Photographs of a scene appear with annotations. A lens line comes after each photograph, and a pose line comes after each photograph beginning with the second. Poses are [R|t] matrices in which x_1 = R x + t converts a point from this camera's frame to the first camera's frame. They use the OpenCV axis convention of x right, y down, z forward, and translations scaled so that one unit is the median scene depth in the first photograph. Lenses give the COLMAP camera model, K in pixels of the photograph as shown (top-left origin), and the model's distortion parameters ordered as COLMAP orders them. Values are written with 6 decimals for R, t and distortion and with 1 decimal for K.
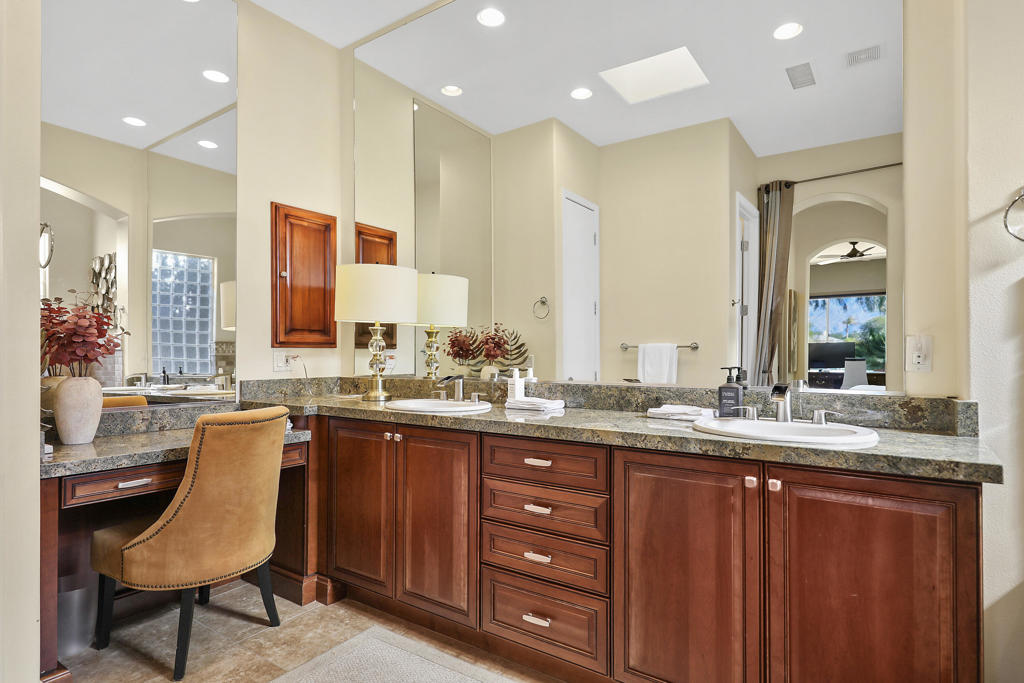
lens RADIAL K [[560.2, 0, 512.1], [0, 560.2, 348.7], [0, 0, 1]] dist [-0.000044, -0.000104]
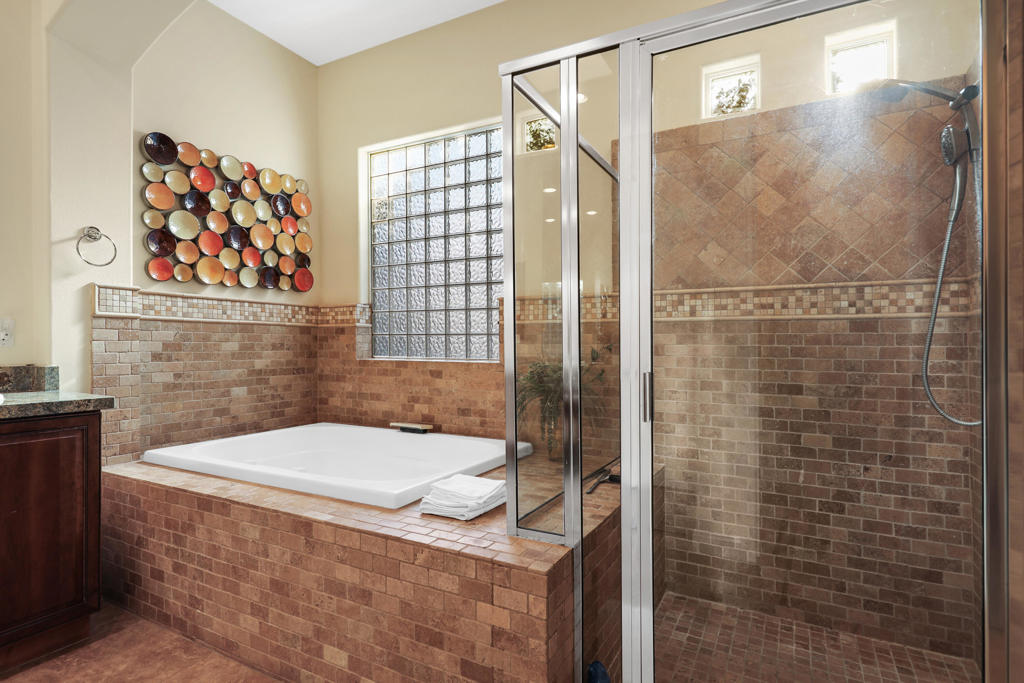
lens RADIAL K [[531.8, 0, 512.0], [0, 531.8, 343.0], [0, 0, 1]] dist [0.001298, 0.000238]
pose [[-0.115269, 0.001780, 0.993333, -0.824382], [-0.011683, 0.999927, -0.003148, 0.029985], [-0.993266, -0.011968, -0.115240, -0.023903]]
